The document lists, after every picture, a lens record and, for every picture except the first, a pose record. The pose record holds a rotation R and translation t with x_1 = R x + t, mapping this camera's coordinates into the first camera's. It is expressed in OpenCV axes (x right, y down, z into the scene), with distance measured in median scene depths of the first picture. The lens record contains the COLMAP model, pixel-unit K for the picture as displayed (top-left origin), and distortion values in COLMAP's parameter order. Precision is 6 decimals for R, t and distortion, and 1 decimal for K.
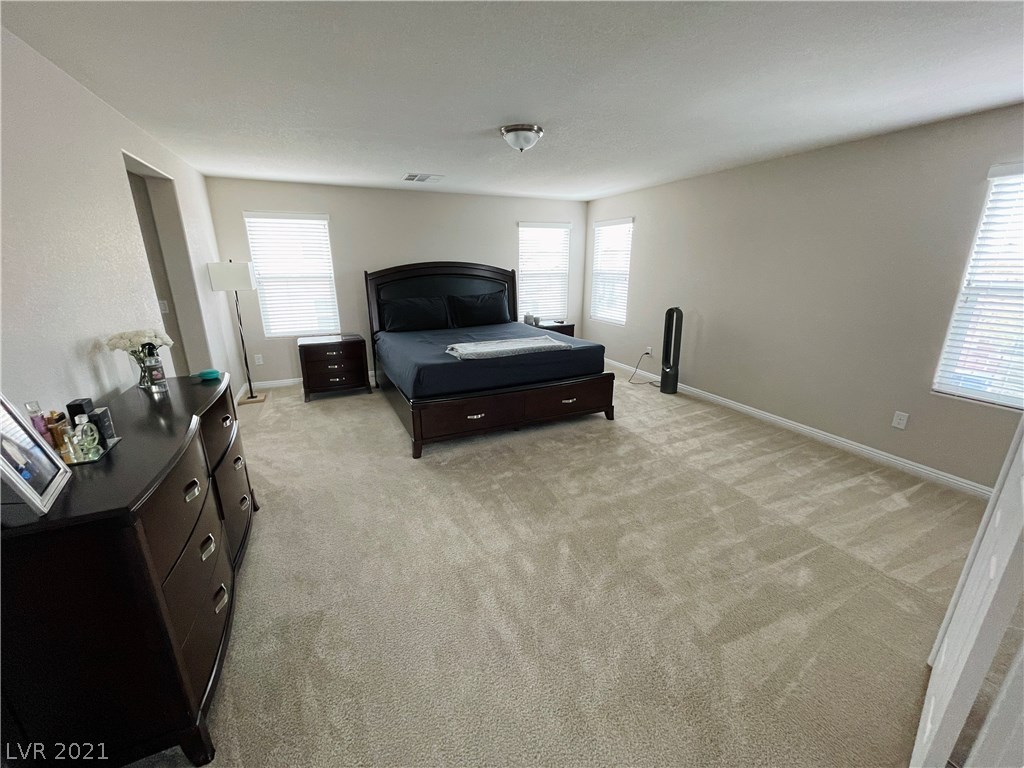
lens RADIAL K [[412.2, 0, 509.7], [0, 412.2, 384.0], [0, 0, 1]] dist [-0.001900, -0.000673]
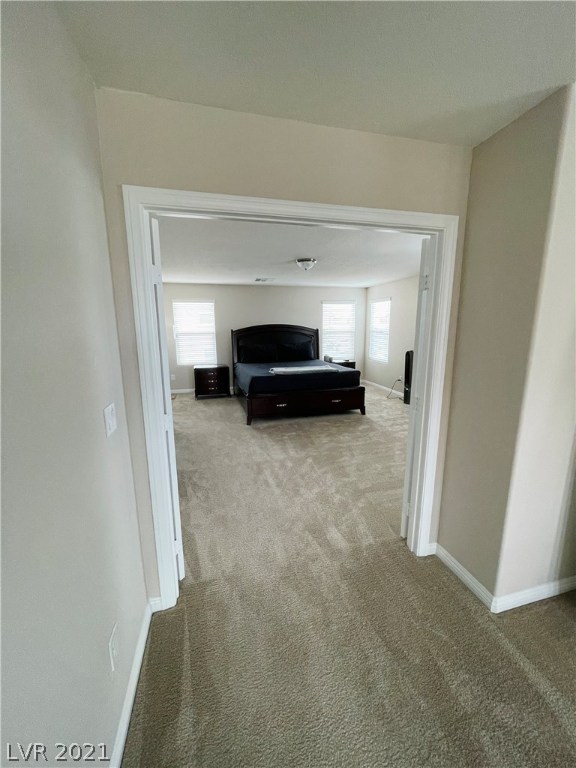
lens RADIAL K [[309.2, 0, 288.7], [0, 309.2, 381.6], [0, 0, 1]] dist [-0.001900, -0.000673]
pose [[0.985341, 0.025678, -0.168651, 0.157020], [-0.043477, 0.993761, -0.102709, 0.098711], [0.164962, 0.108536, 0.980310, -0.317065]]
